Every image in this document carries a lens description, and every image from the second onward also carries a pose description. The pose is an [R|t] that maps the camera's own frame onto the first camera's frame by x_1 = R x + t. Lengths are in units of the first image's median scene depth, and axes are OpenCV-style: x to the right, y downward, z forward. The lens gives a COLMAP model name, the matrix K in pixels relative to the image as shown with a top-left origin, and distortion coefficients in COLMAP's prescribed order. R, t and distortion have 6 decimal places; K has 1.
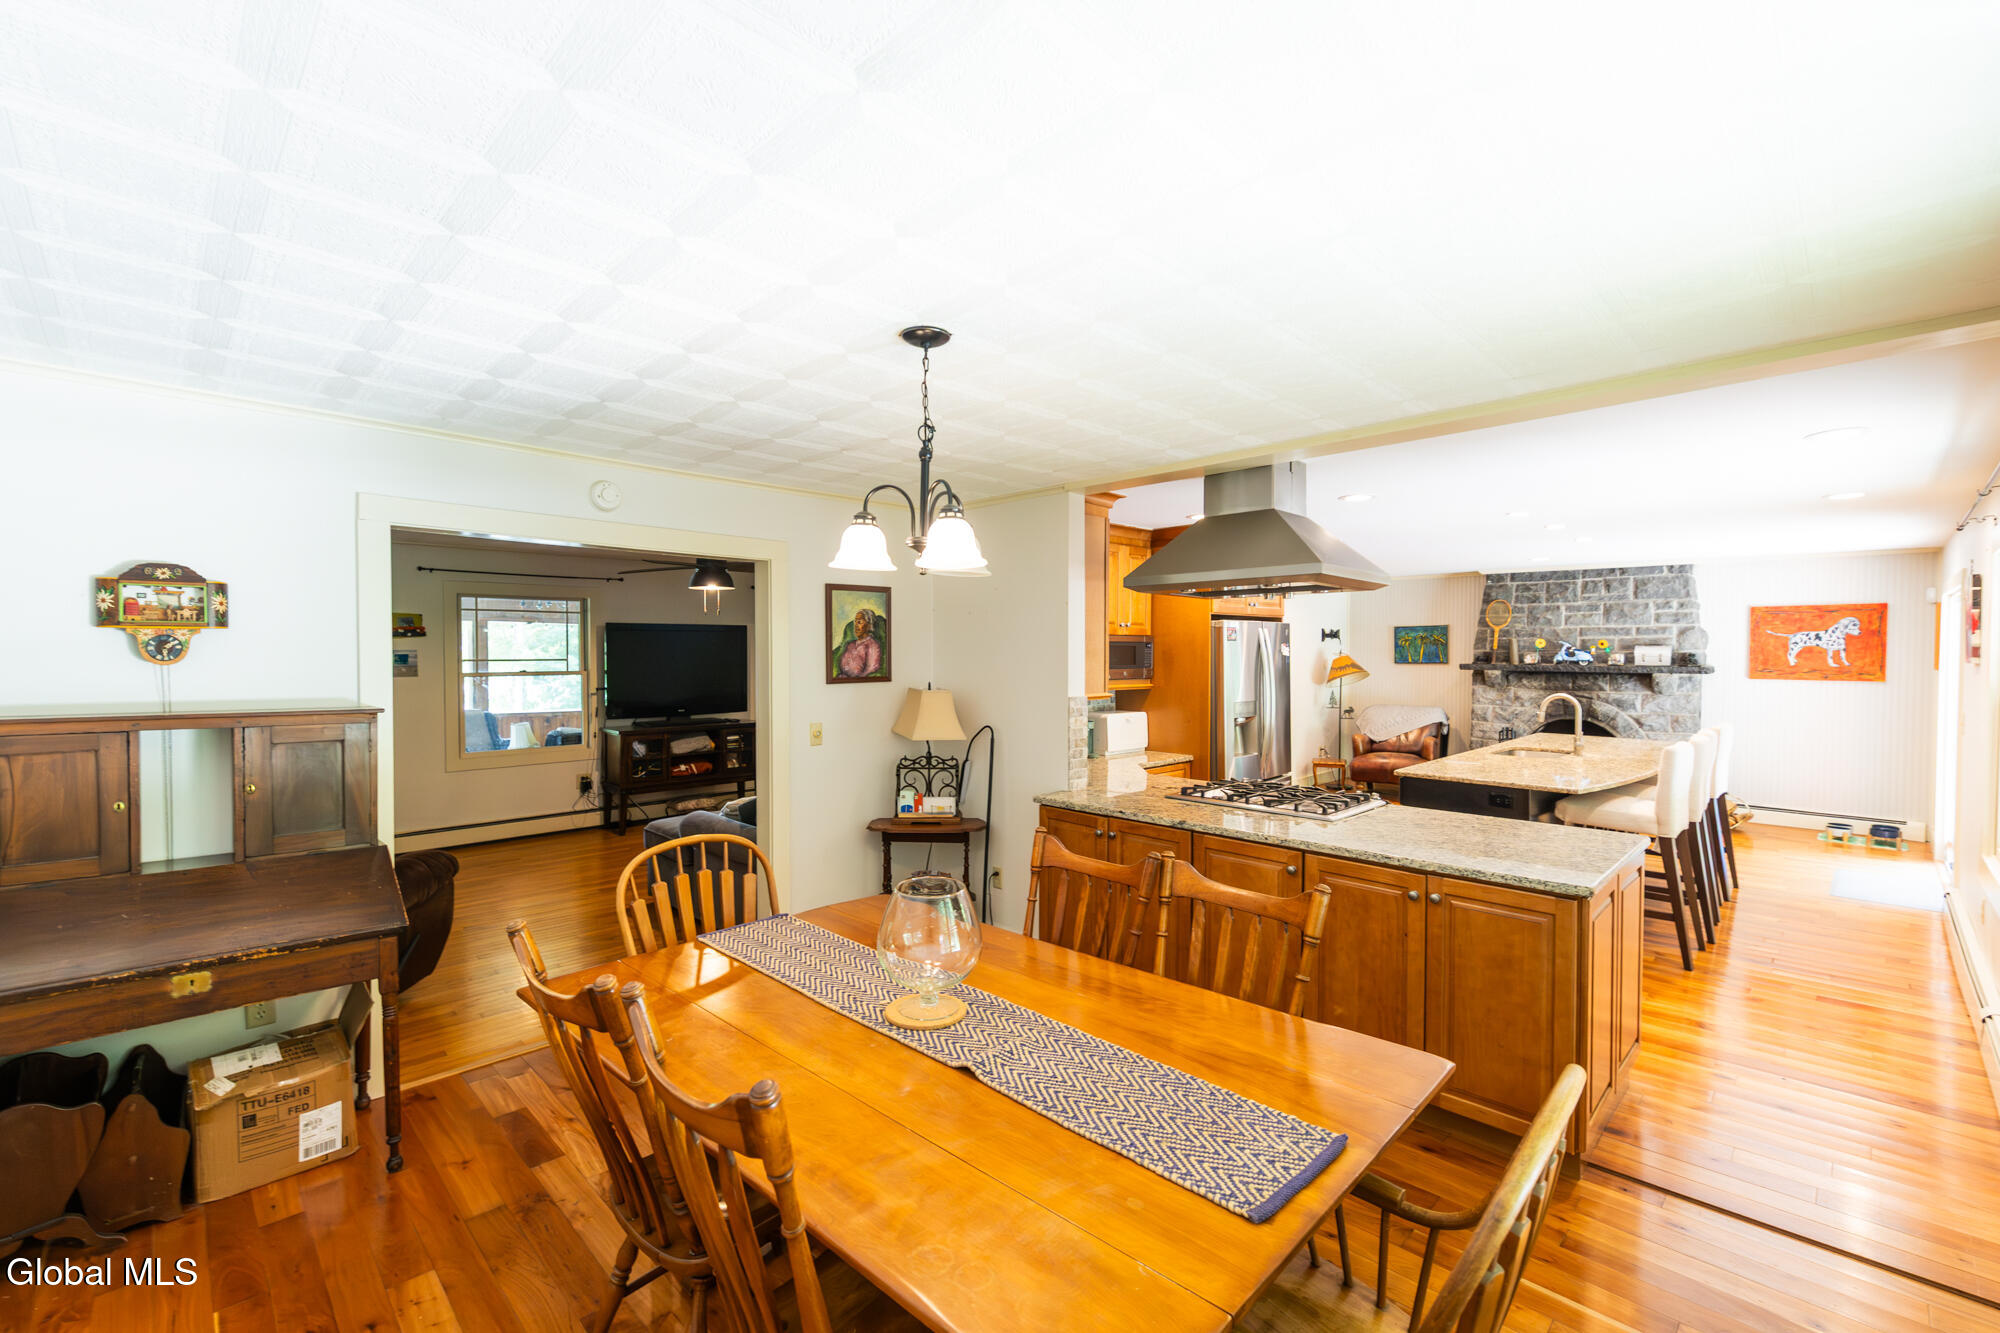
lens RADIAL K [[904.0, 0, 976.2], [0, 904.0, 667.7], [0, 0, 1]] dist [0.001793, 0.000921]
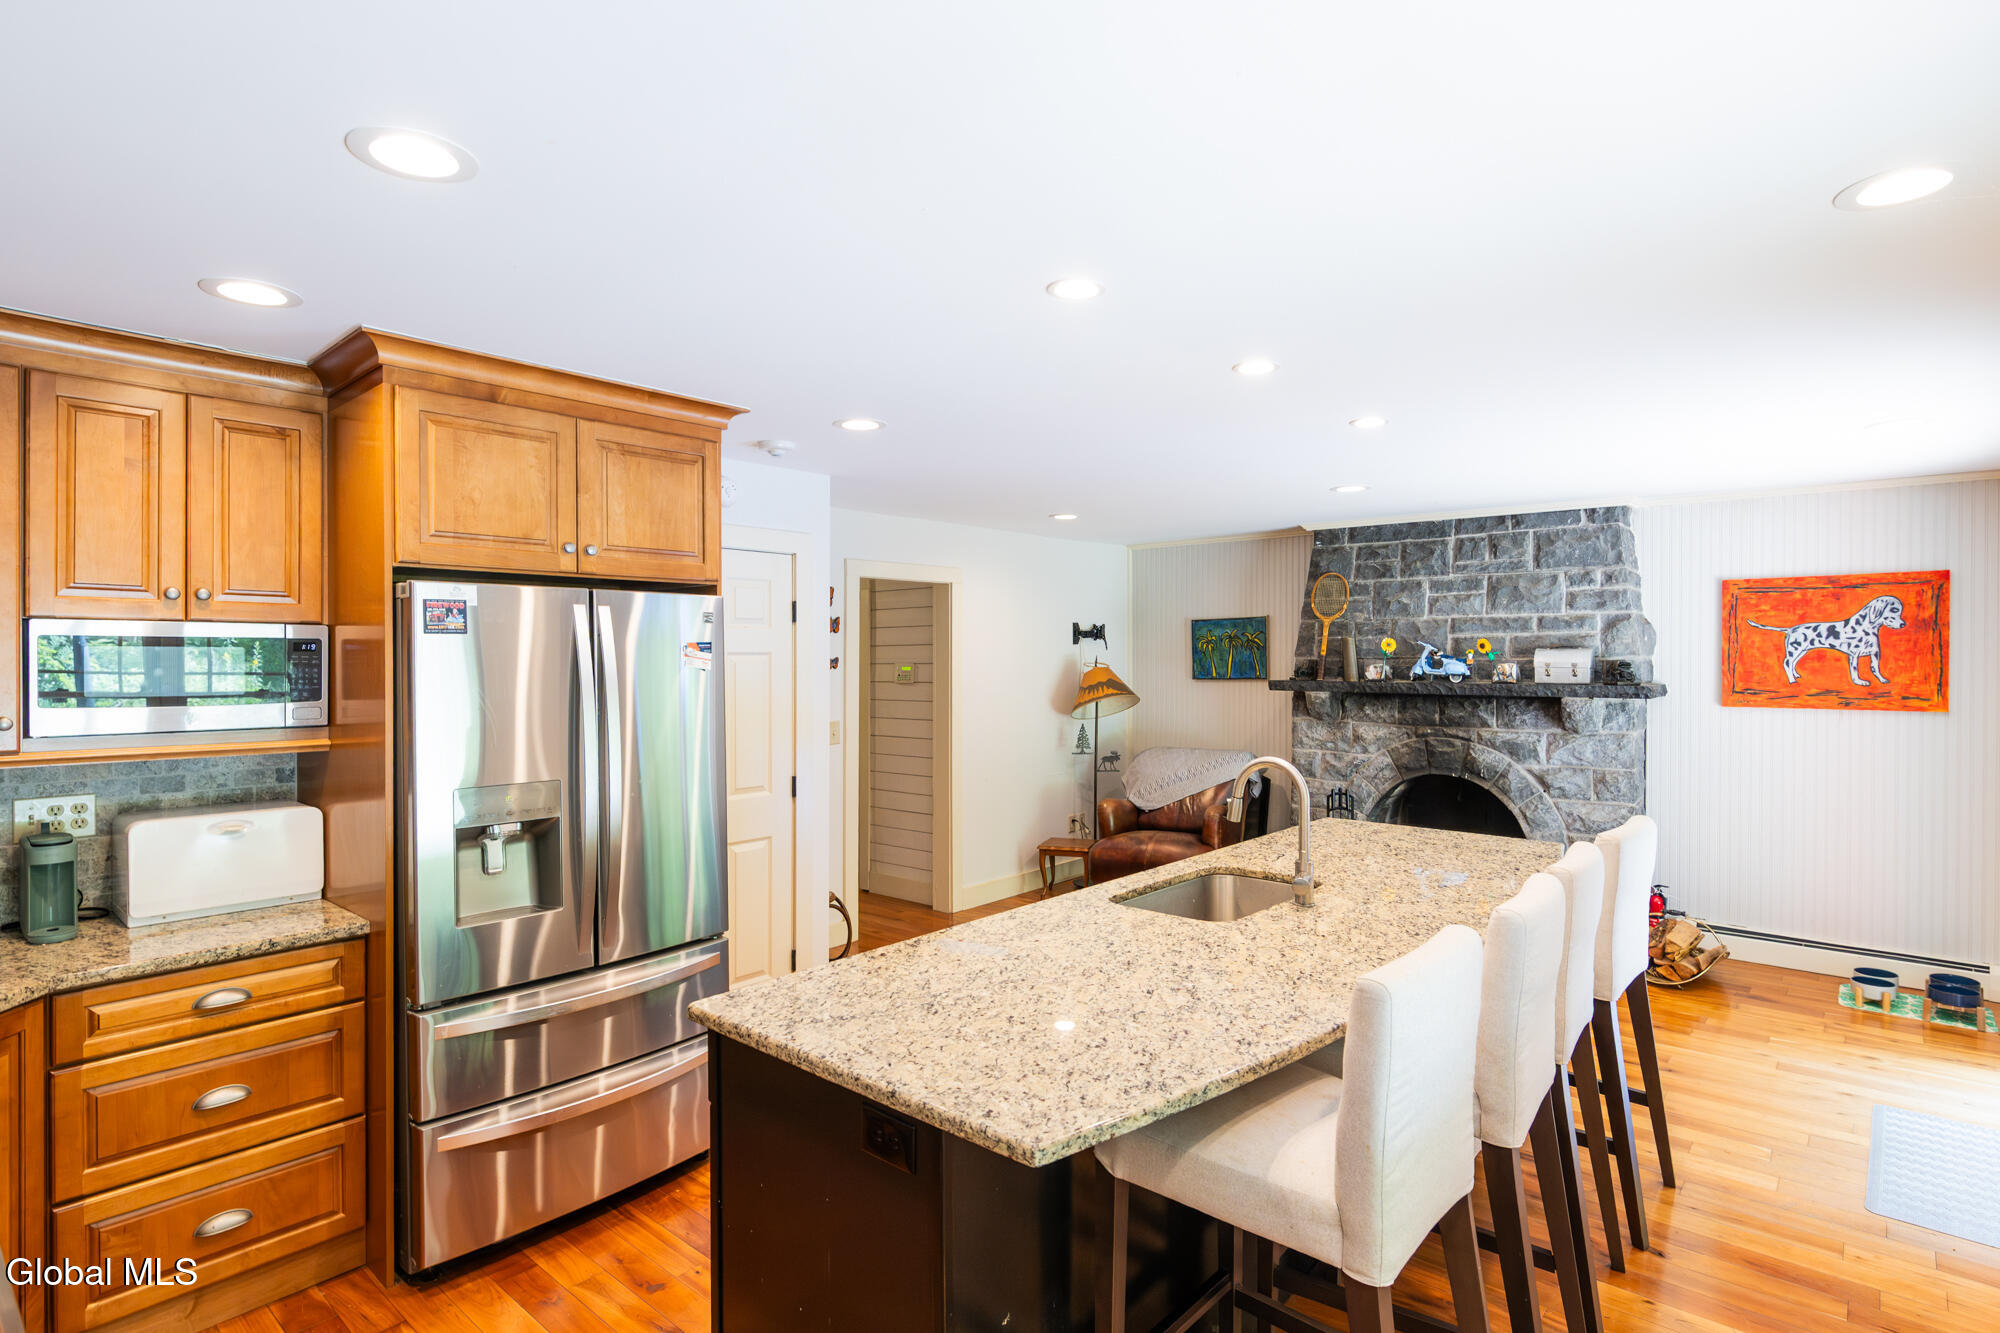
lens RADIAL K [[1045.0, 0, 1000.0], [0, 1045.0, 666.5], [0, 0, 1]] dist [0.003891, -0.000276]
pose [[0.996882, -0.003014, 0.078849, 0.332782], [0.004031, 0.999911, -0.012743, -0.005832], [-0.078804, 0.013021, 0.996805, 0.360769]]
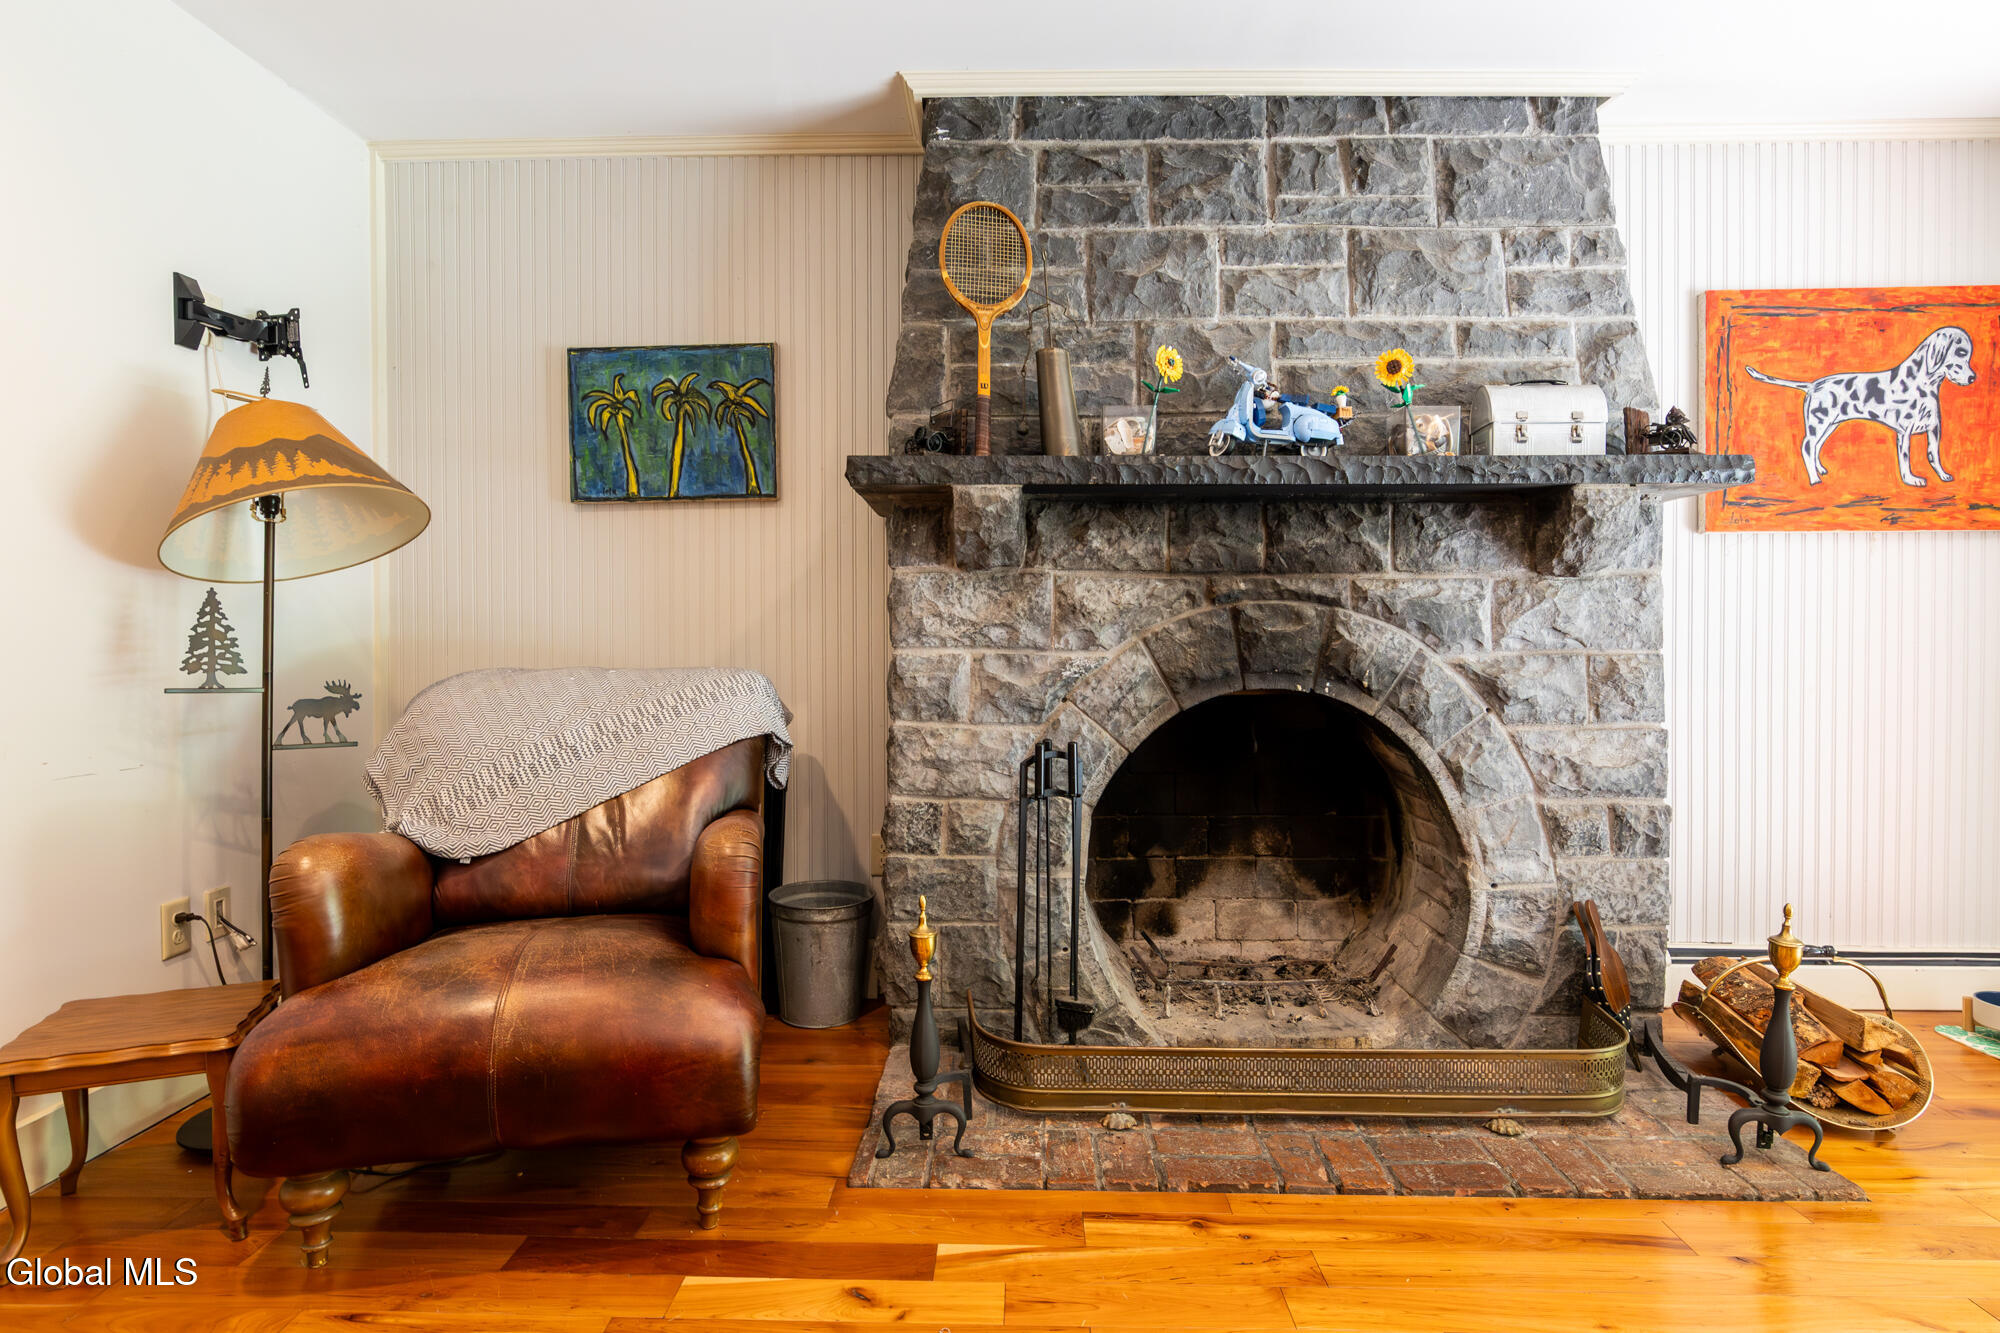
lens RADIAL K [[1030.1, 0, 1000.0], [0, 1030.1, 666.5], [0, 0, 1]] dist [-0.002632, -0.000045]
pose [[0.717244, -0.014122, 0.696679, 0.426938], [0.020345, 0.999793, -0.000678, 0.050434], [-0.696525, 0.014660, 0.717382, 0.876965]]
